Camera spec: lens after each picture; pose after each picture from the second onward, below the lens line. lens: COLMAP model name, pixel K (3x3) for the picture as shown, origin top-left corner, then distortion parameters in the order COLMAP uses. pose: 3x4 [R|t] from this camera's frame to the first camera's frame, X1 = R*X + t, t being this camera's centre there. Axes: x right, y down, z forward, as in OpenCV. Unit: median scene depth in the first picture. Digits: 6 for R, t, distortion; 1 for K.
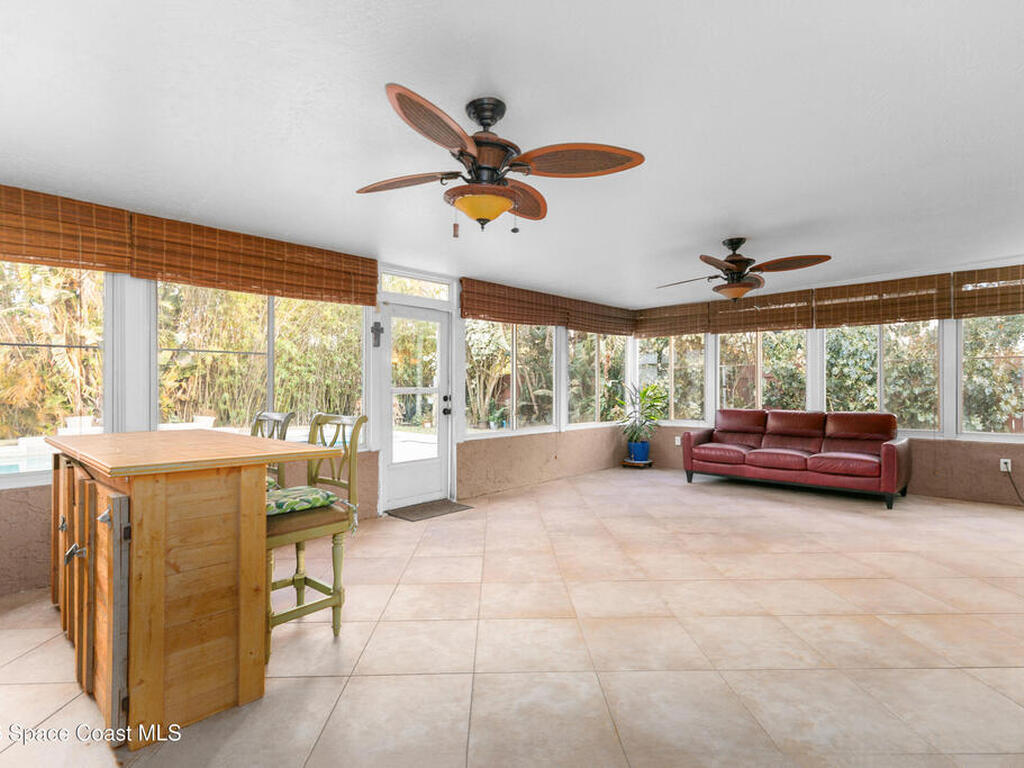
lens RADIAL K [[533.5, 0, 511.4], [0, 533.5, 388.0], [0, 0, 1]] dist [0.000651, 0.000309]
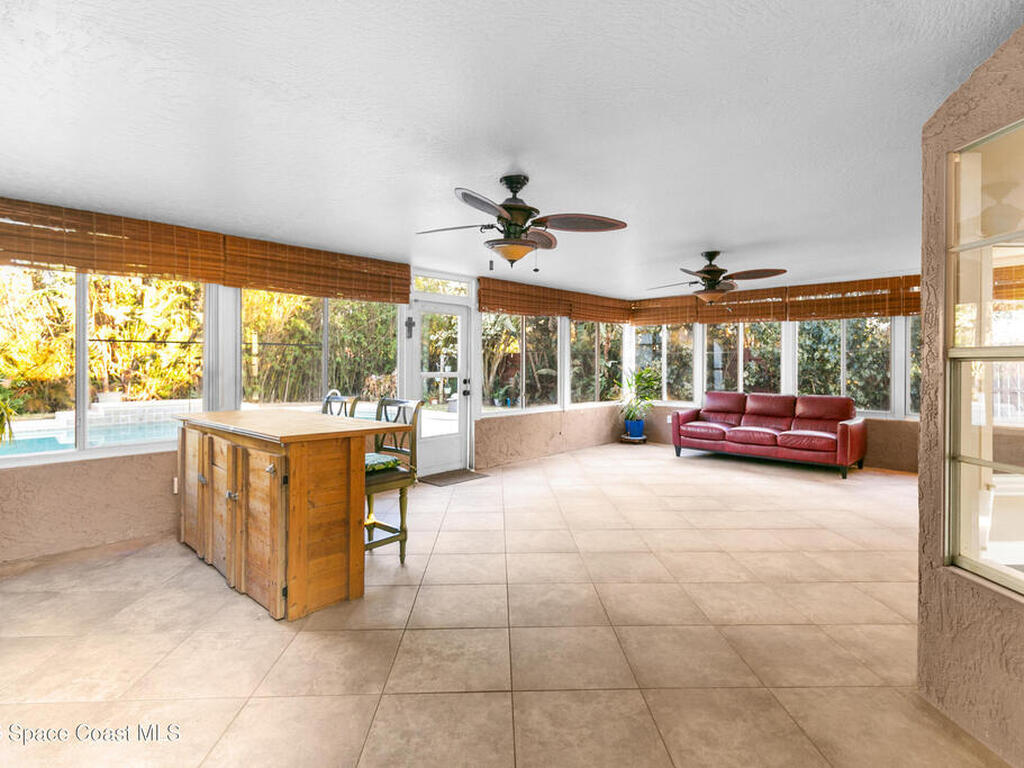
lens RADIAL K [[526.4, 0, 510.5], [0, 526.4, 355.8], [0, 0, 1]] dist [-0.000882, -0.000263]
pose [[0.999967, 0.005693, -0.005751, -0.020463], [-0.005792, 0.999834, -0.017298, -0.017768], [0.005652, 0.017331, 0.999834, -0.149504]]
